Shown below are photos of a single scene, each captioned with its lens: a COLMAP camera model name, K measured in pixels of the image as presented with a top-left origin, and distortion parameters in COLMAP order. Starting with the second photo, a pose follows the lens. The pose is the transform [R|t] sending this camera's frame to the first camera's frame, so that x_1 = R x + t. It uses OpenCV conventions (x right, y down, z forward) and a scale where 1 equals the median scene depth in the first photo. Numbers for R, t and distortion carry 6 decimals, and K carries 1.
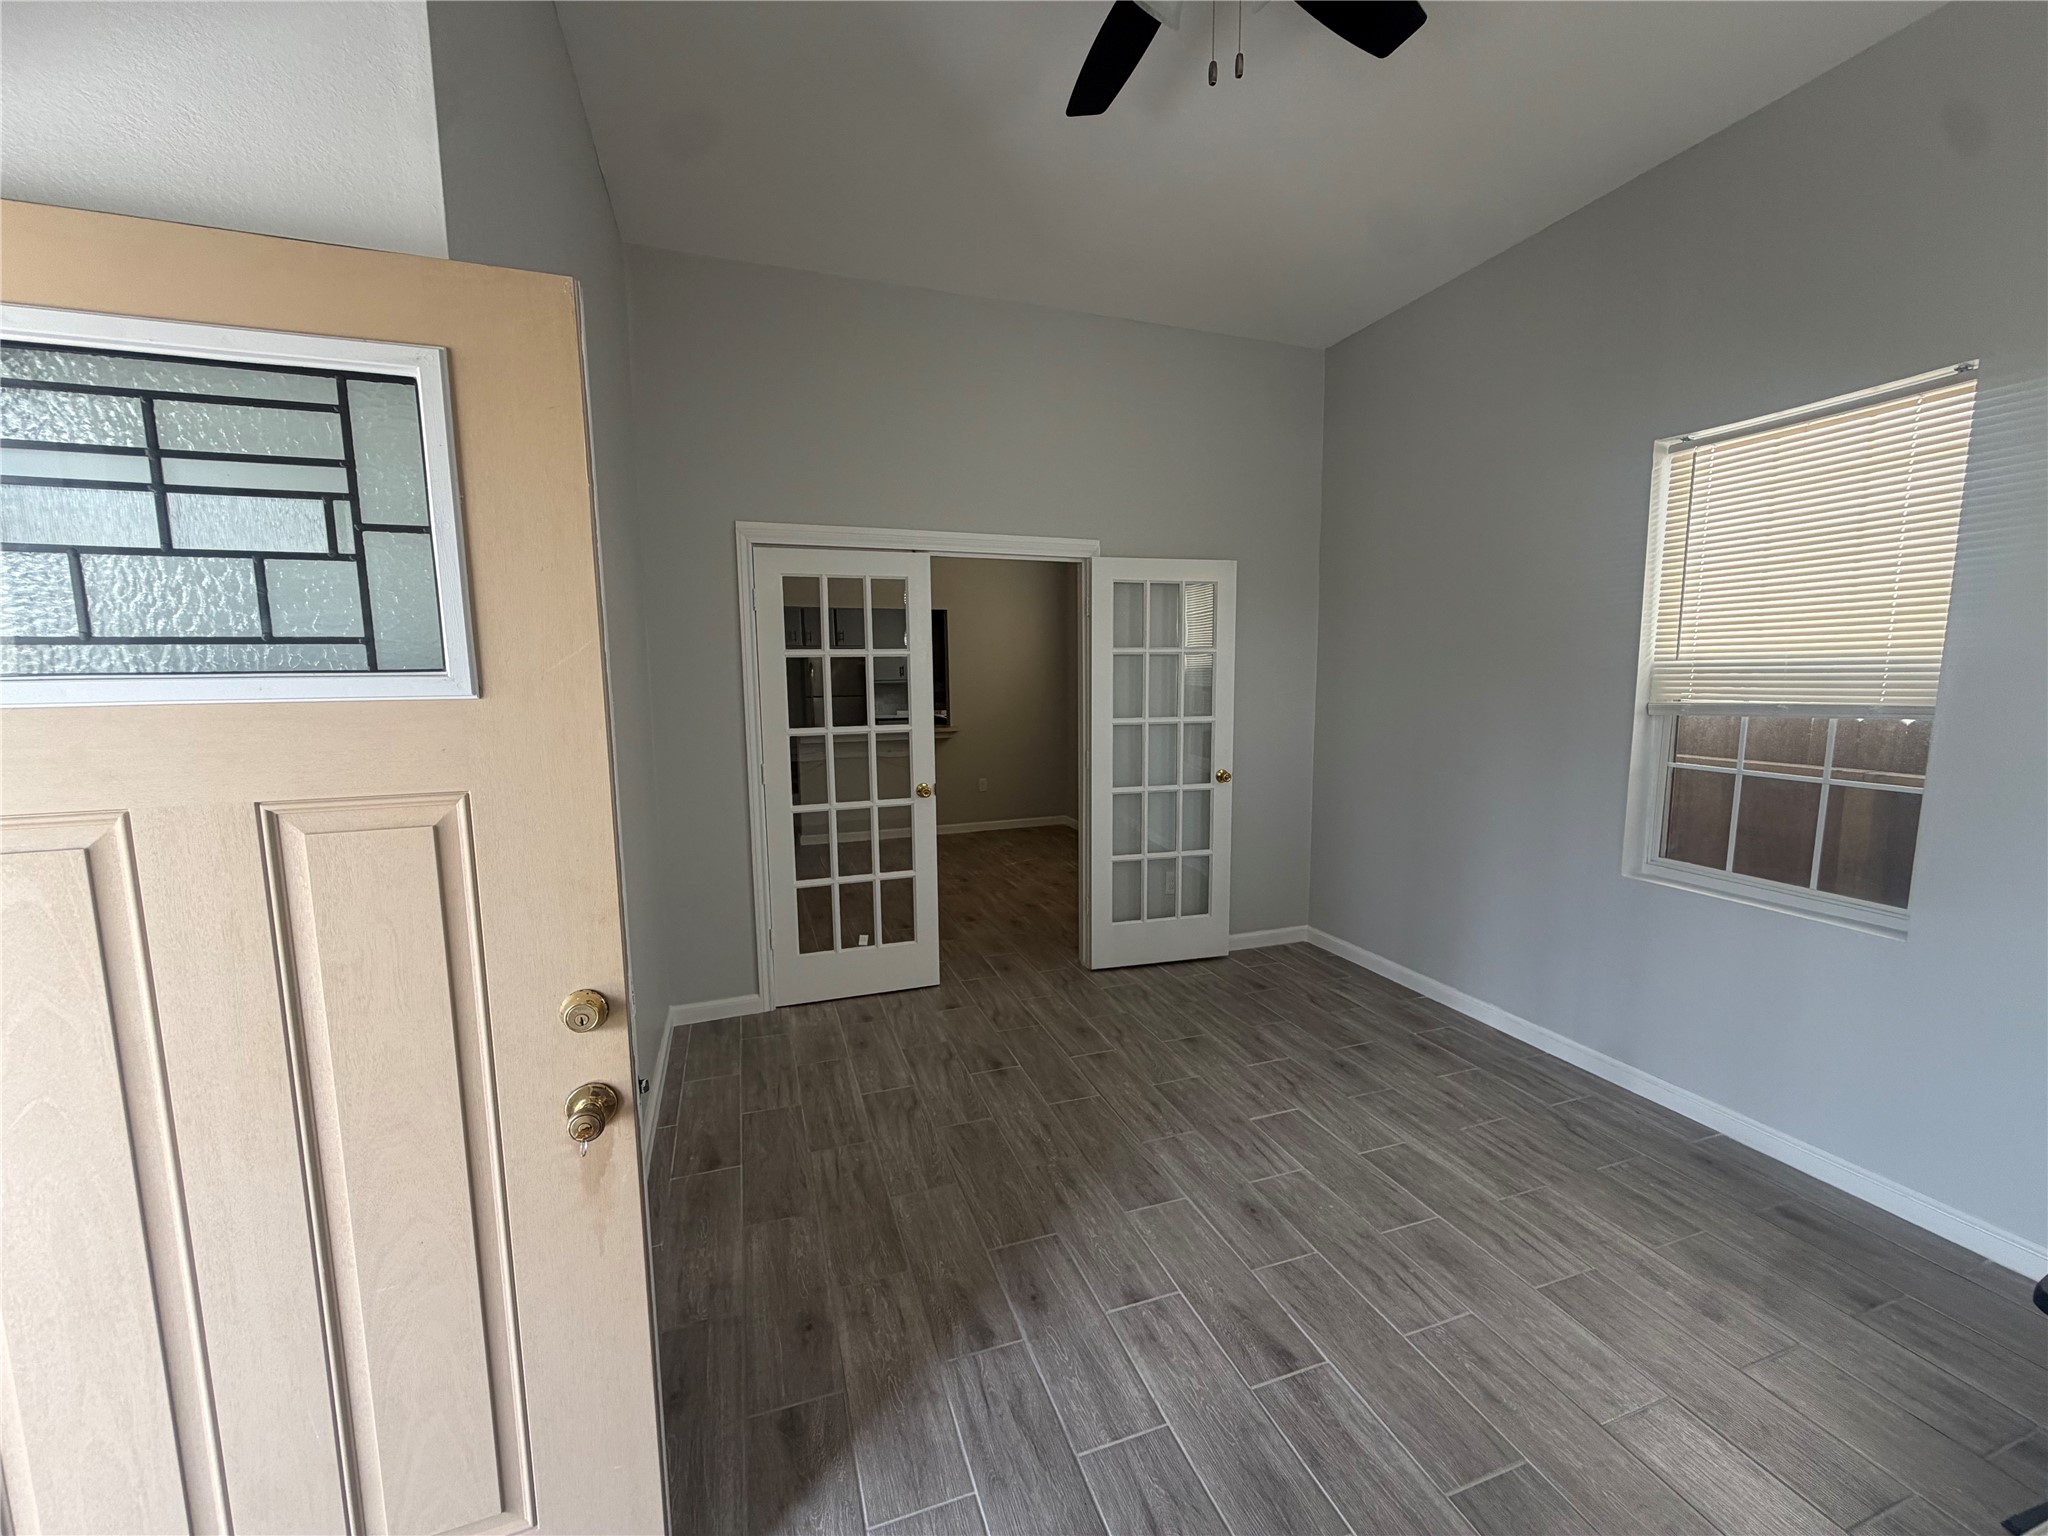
lens RADIAL K [[818.5, 0, 1015.3], [0, 818.5, 767.2], [0, 0, 1]] dist [0.000384, 0.000535]
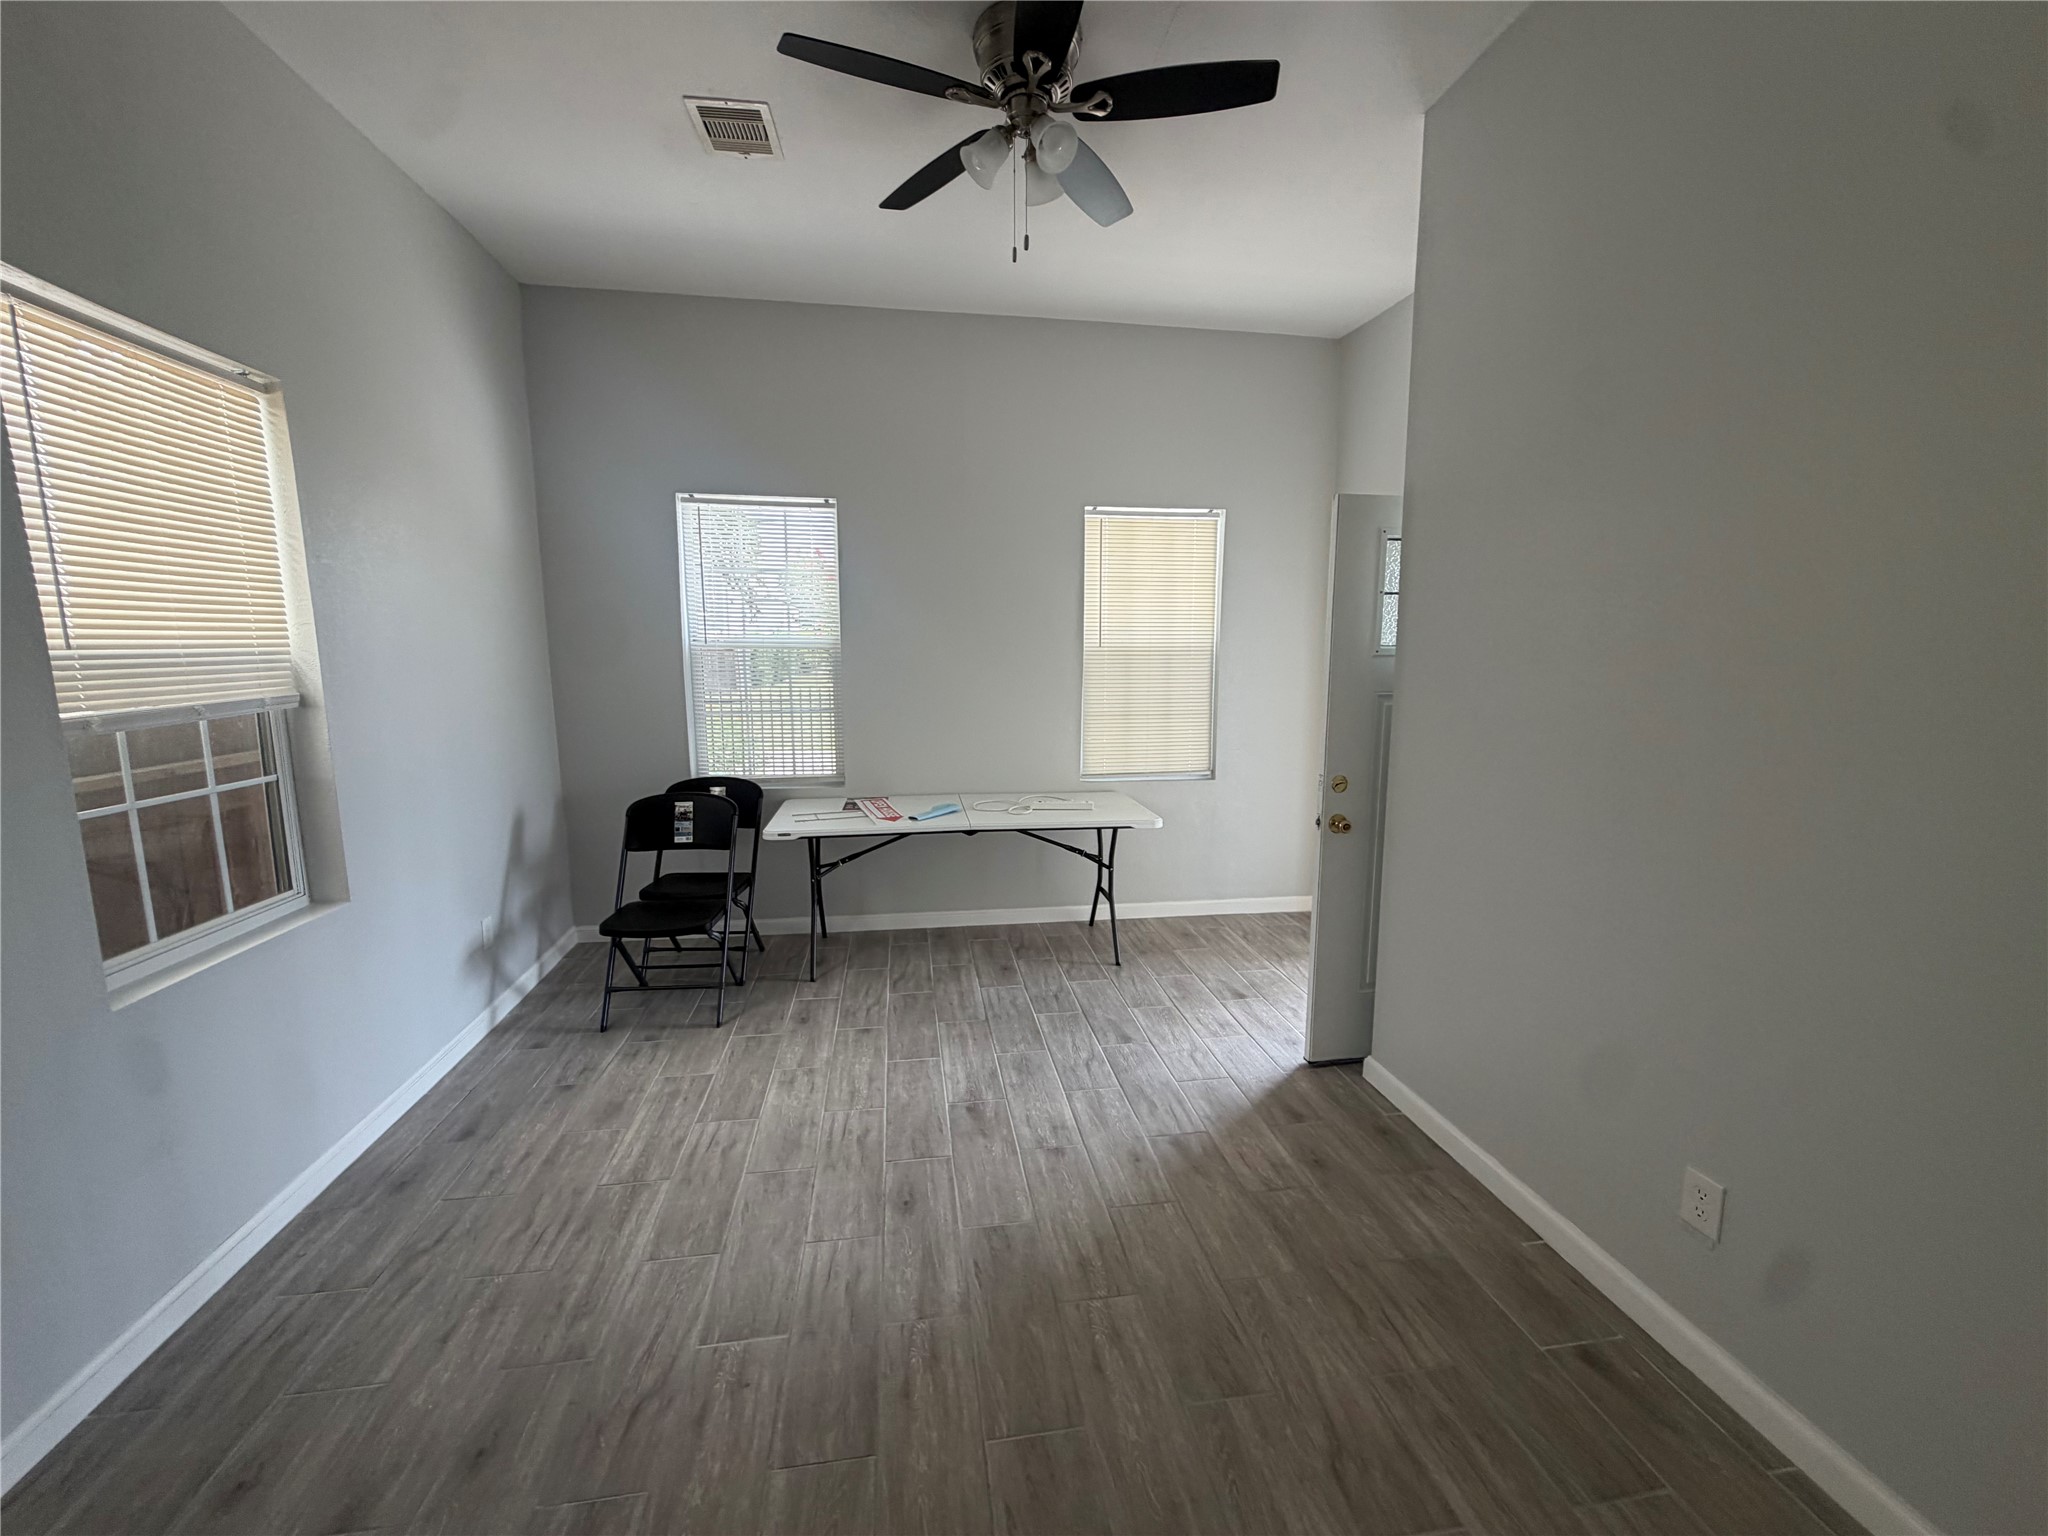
lens RADIAL K [[818.5, 0, 1015.3], [0, 818.5, 767.2], [0, 0, 1]] dist [0.000384, 0.000535]
pose [[-0.983451, -0.013347, 0.180682, -0.010015], [0.034494, 0.965247, 0.259054, -0.228080], [-0.177860, 0.261000, -0.948812, 1.872258]]
